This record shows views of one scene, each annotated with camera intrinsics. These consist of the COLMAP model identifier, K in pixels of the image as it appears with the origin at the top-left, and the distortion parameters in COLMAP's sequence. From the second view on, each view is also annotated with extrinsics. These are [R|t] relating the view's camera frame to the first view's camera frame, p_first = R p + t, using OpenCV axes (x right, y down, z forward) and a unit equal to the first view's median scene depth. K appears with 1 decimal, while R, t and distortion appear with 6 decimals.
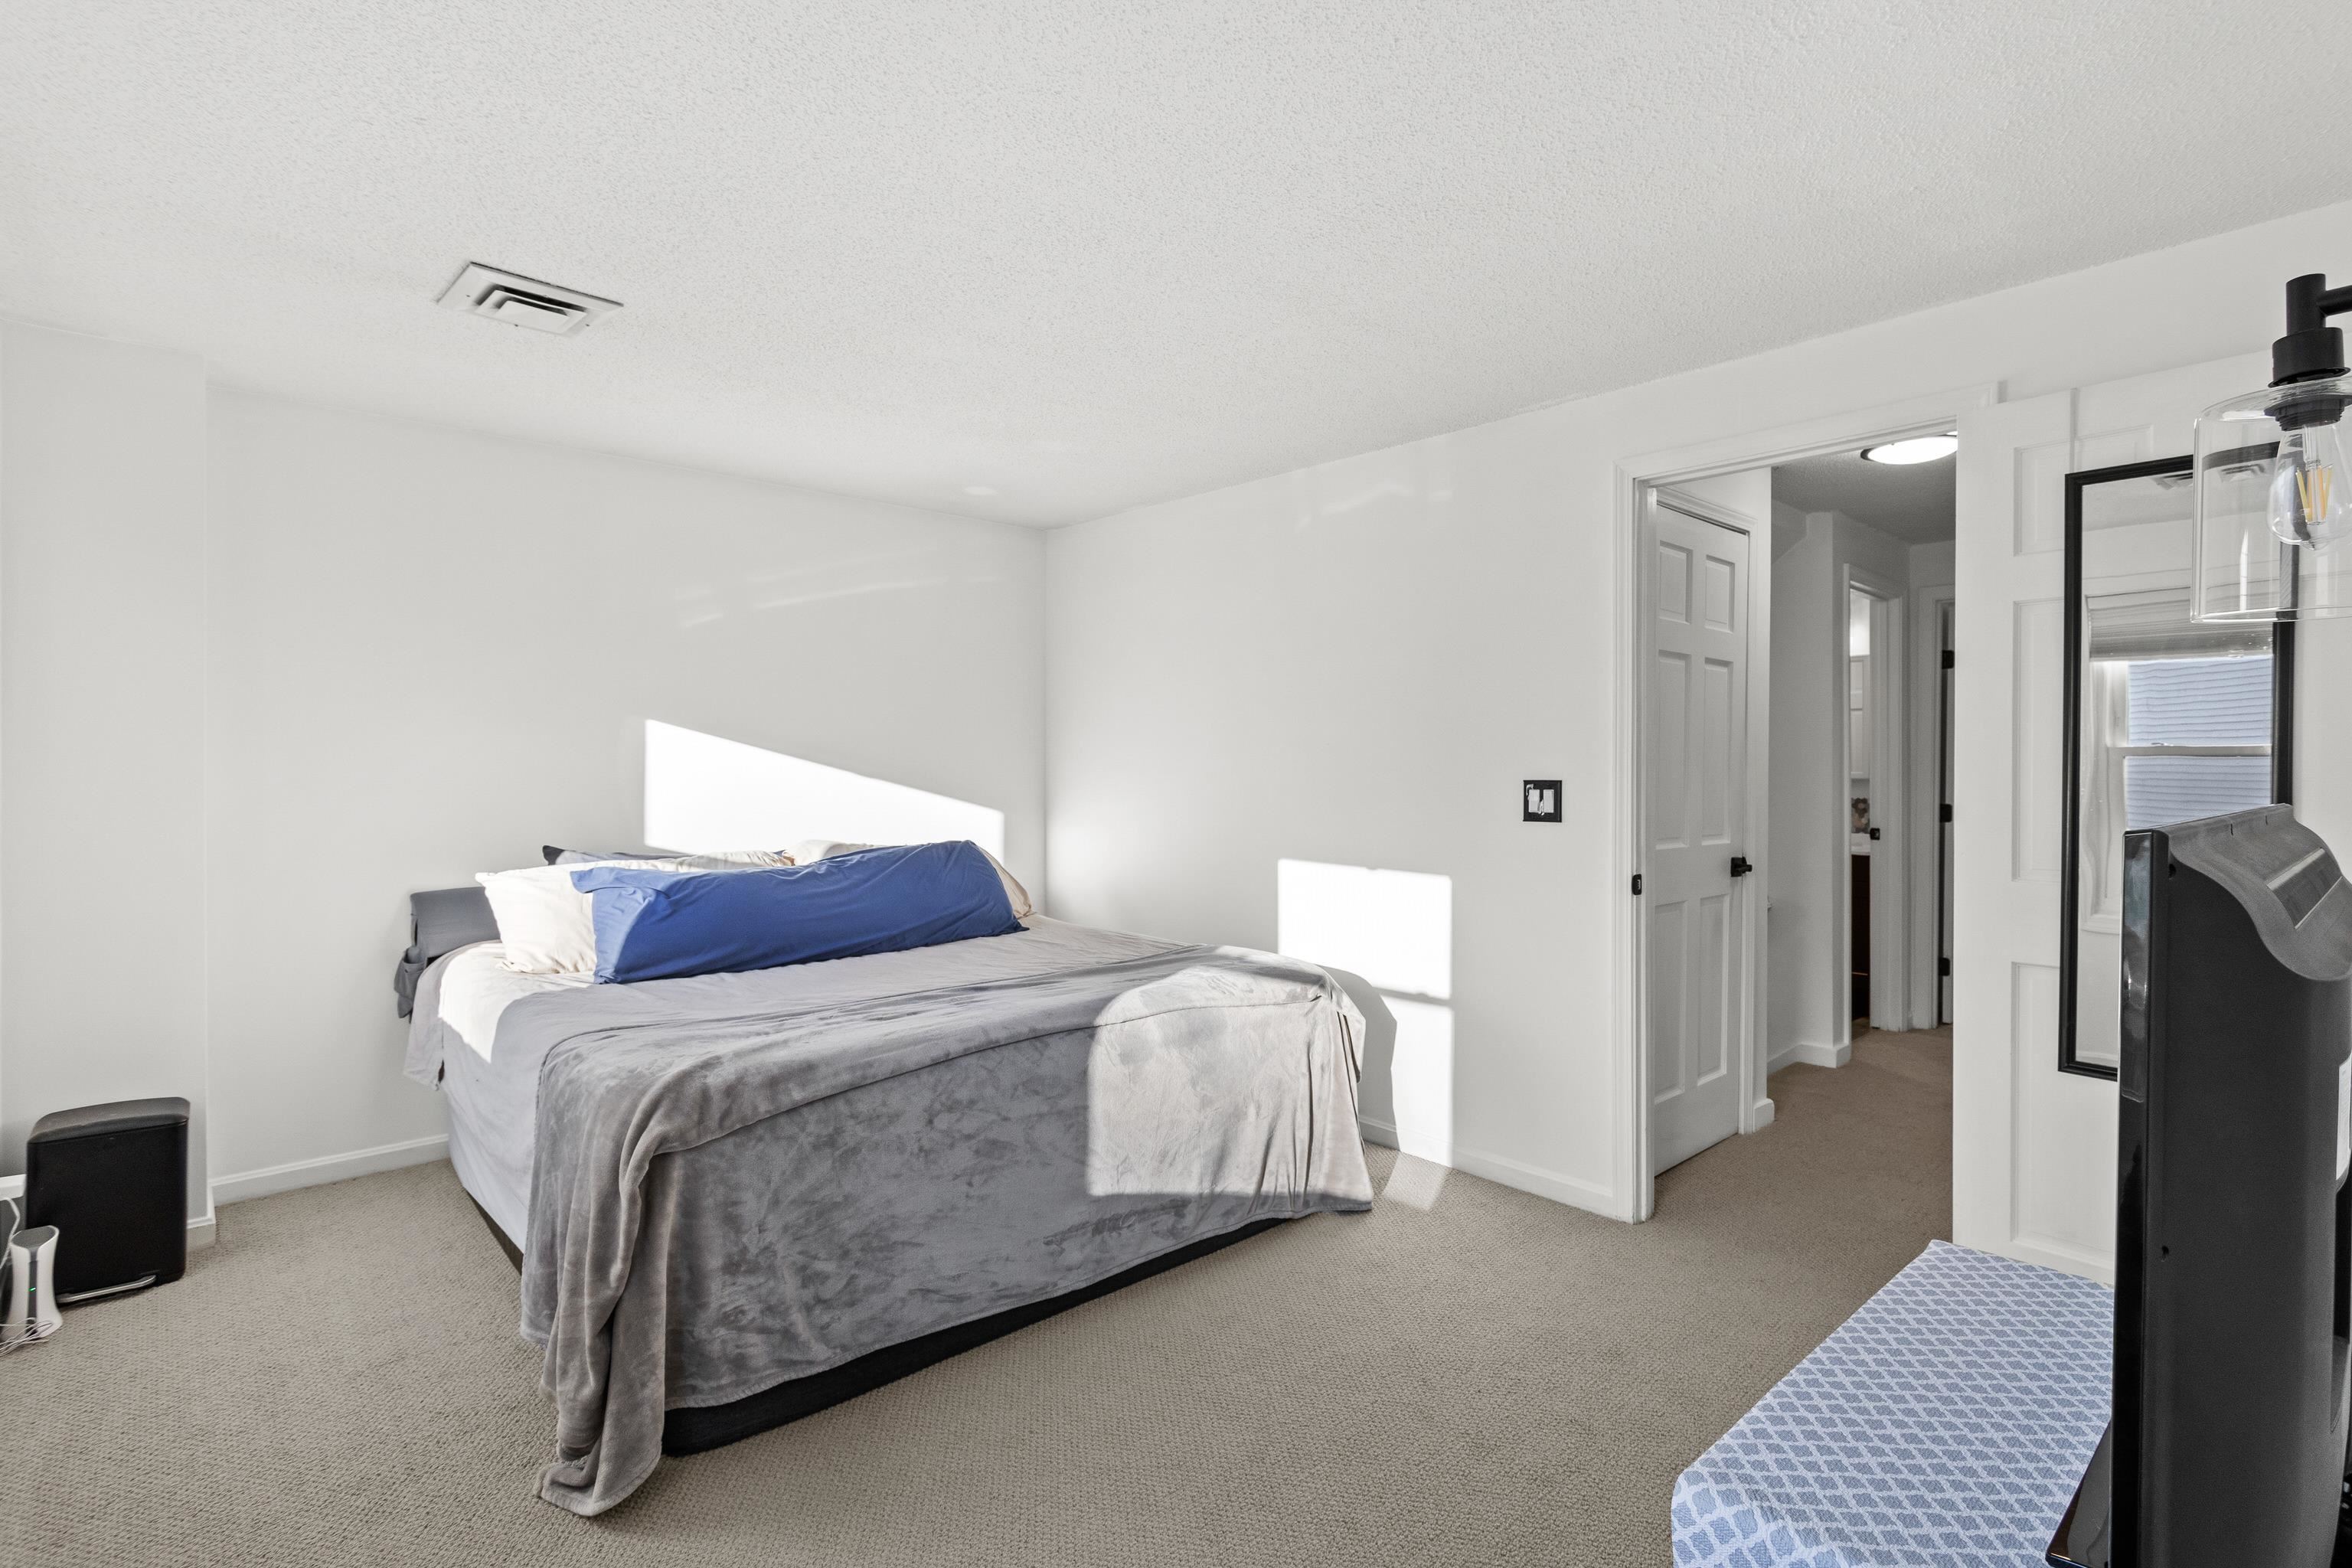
lens RADIAL K [[1119.7, 0, 1183.4], [0, 1119.7, 767.9], [0, 0, 1]] dist [-0.000576, 0.000643]
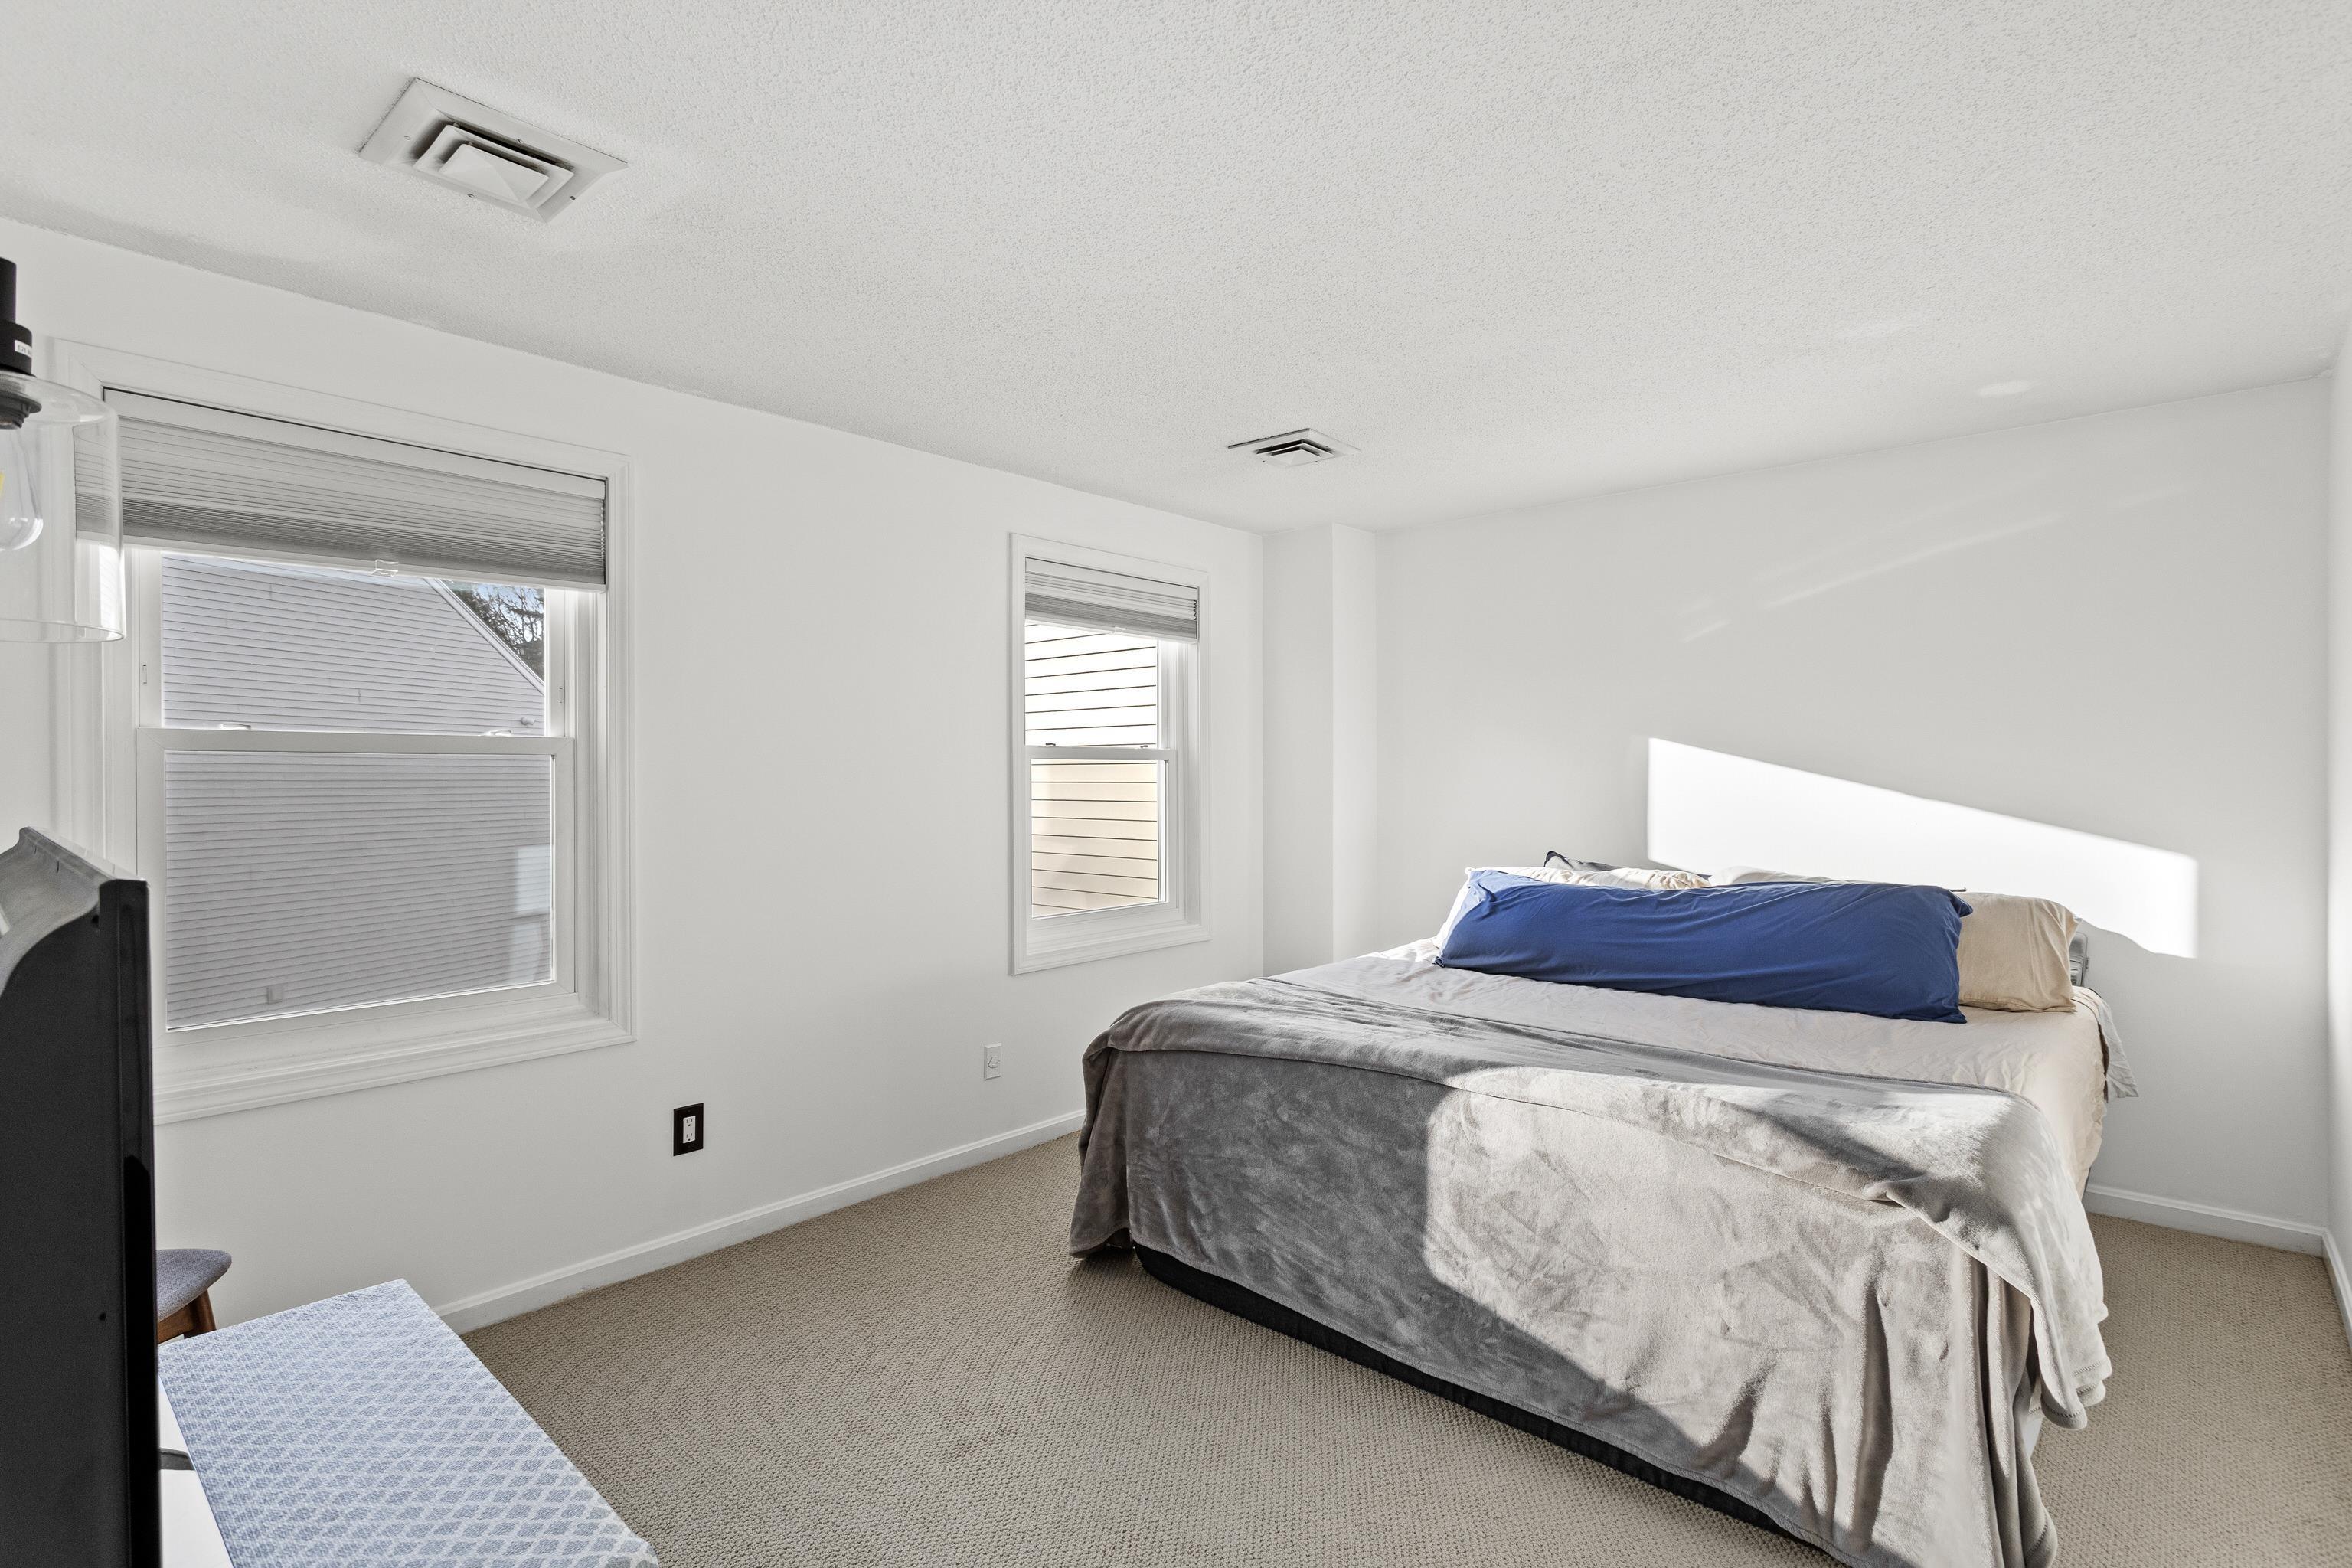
lens RADIAL K [[1119.7, 0, 1183.4], [0, 1119.7, 767.9], [0, 0, 1]] dist [-0.000576, 0.000643]
pose [[0.106628, -0.011312, -0.994235, 0.752149], [-0.002302, 0.999930, -0.011624, -0.003519], [0.994296, 0.003528, 0.106595, 0.696141]]
